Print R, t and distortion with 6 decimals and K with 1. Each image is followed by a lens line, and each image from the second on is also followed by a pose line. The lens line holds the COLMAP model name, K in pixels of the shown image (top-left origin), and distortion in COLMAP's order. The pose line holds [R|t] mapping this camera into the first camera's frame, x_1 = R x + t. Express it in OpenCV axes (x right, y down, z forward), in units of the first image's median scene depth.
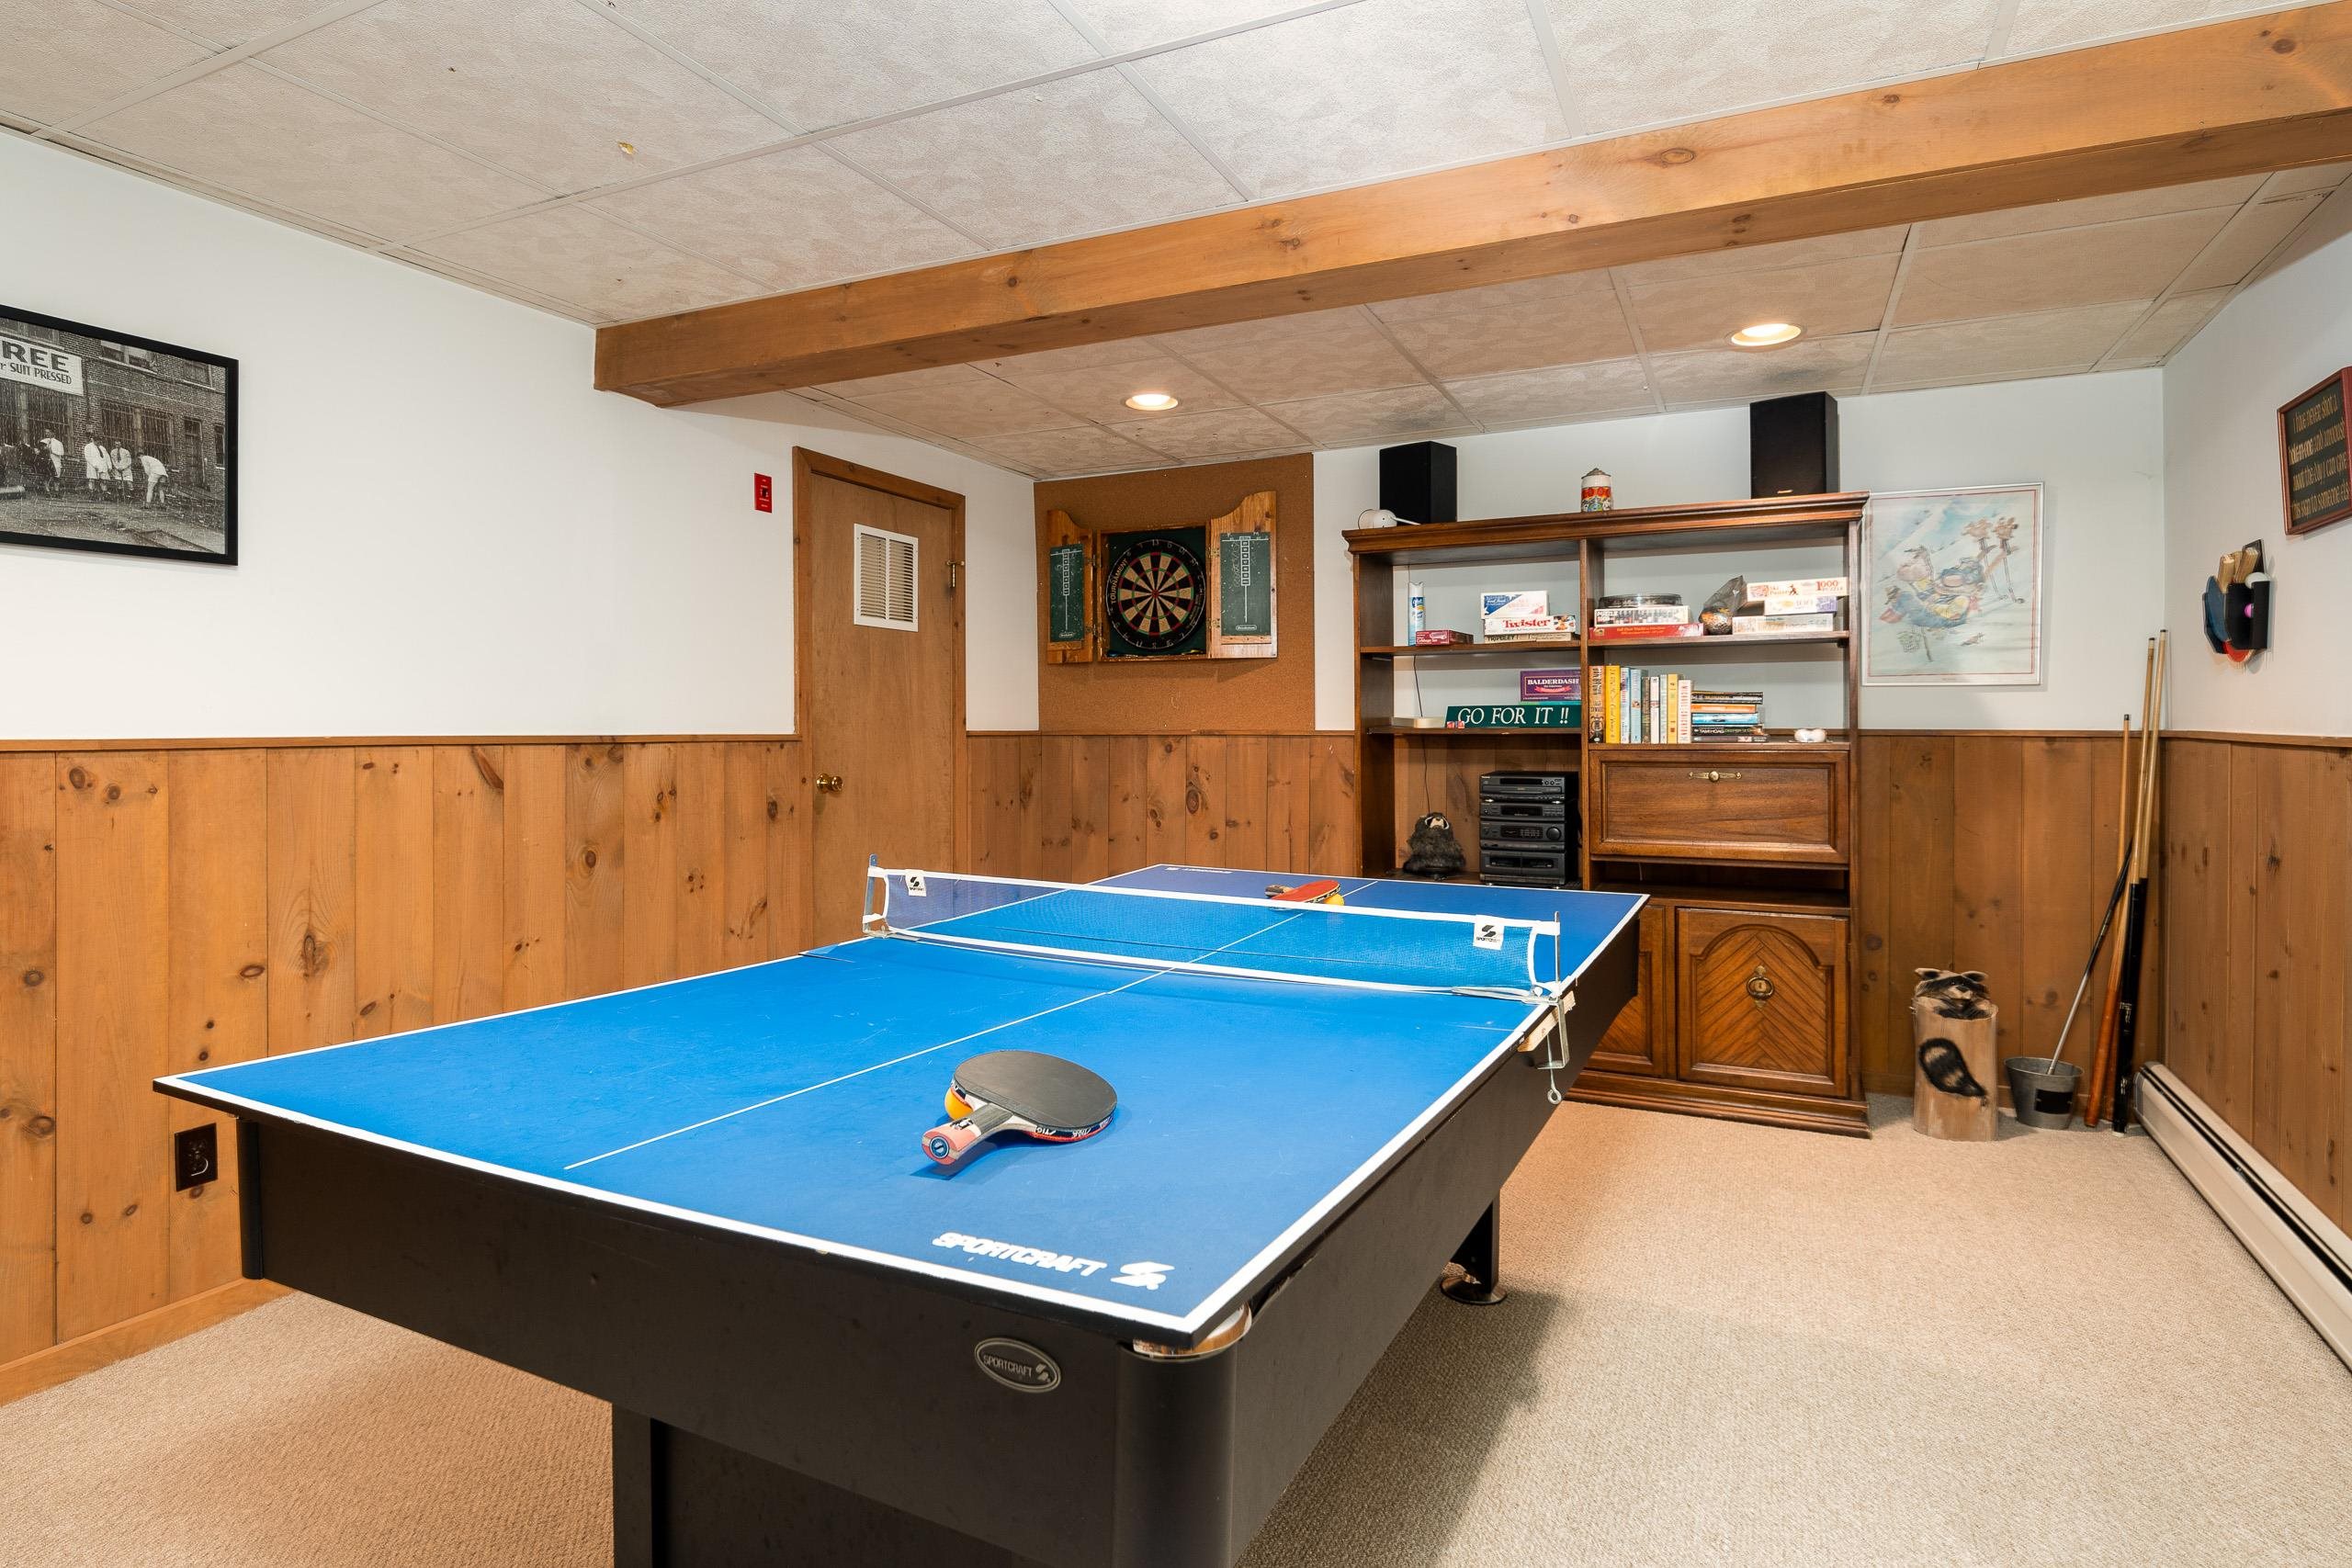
lens RADIAL K [[1217.5, 0, 1174.8], [0, 1217.5, 760.8], [0, 0, 1]] dist [-0.004387, -0.000904]
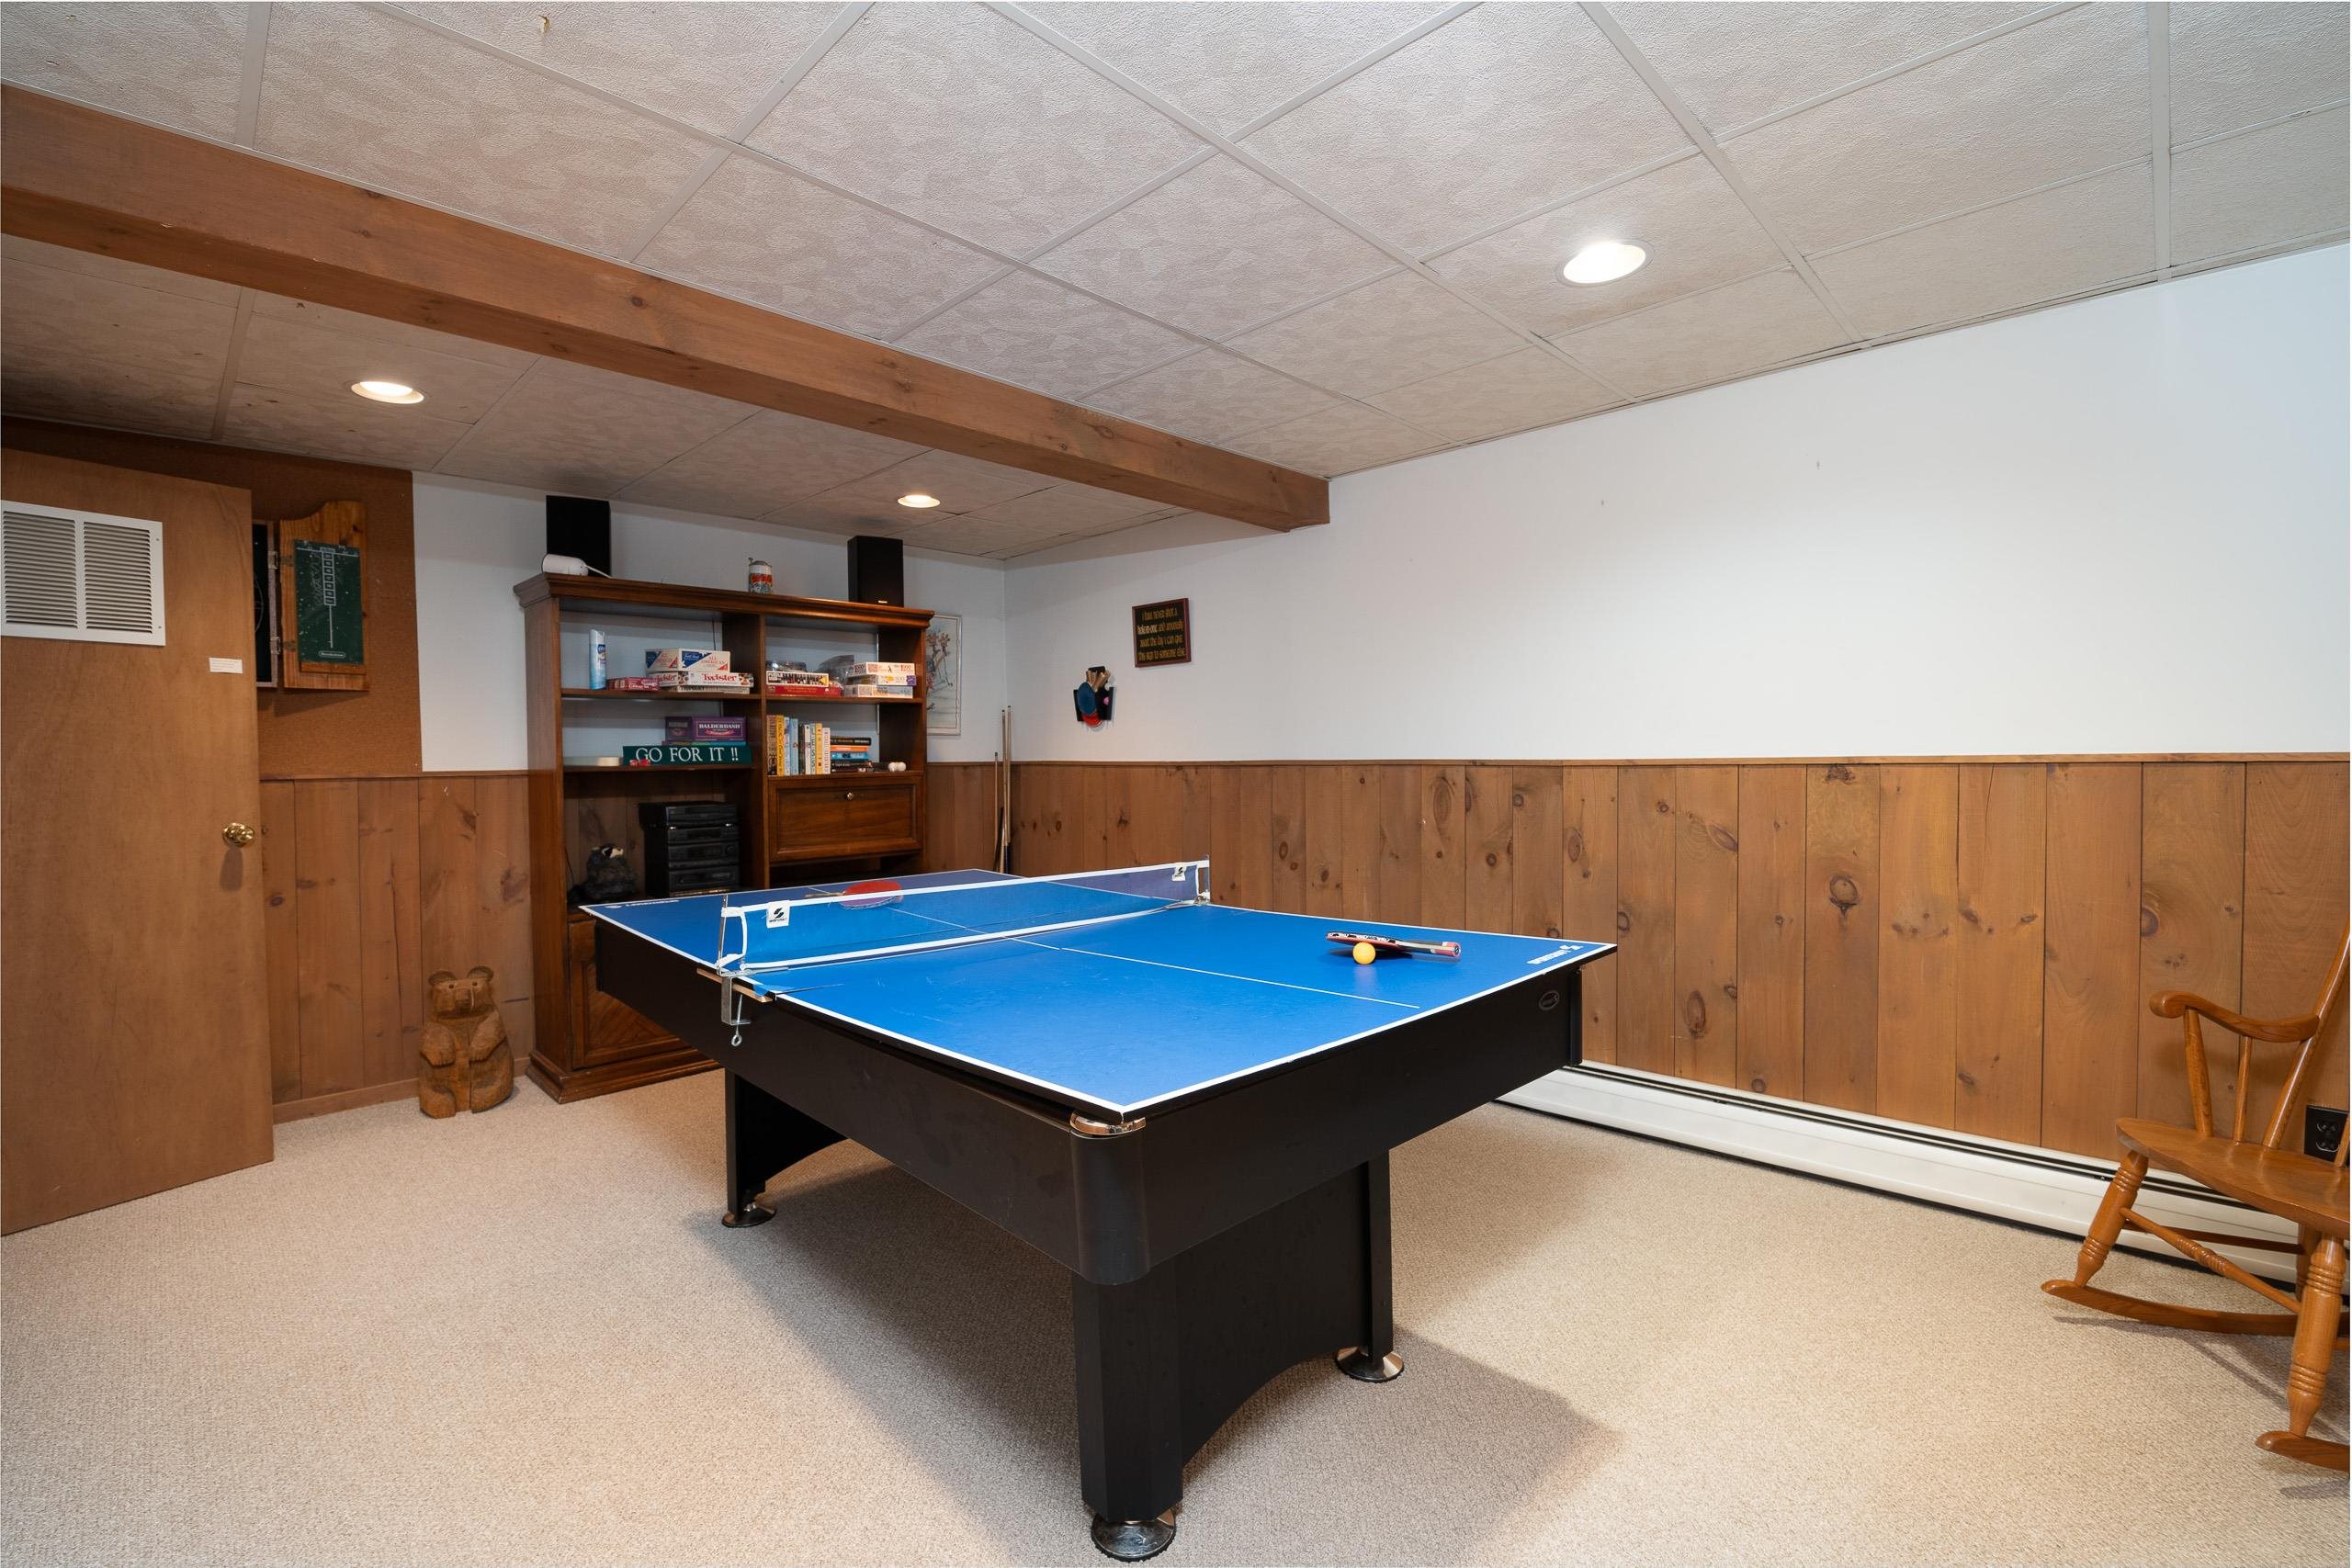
lens RADIAL K [[1042.0, 0, 1186.3], [0, 1042.0, 801.9], [0, 0, 1]] dist [0.003269, 0.000248]
pose [[0.320761, -0.045638, 0.946060, -0.567693], [0.041804, 0.998547, 0.033997, -0.005906], [-0.946237, 0.028644, 0.322203, 0.238893]]
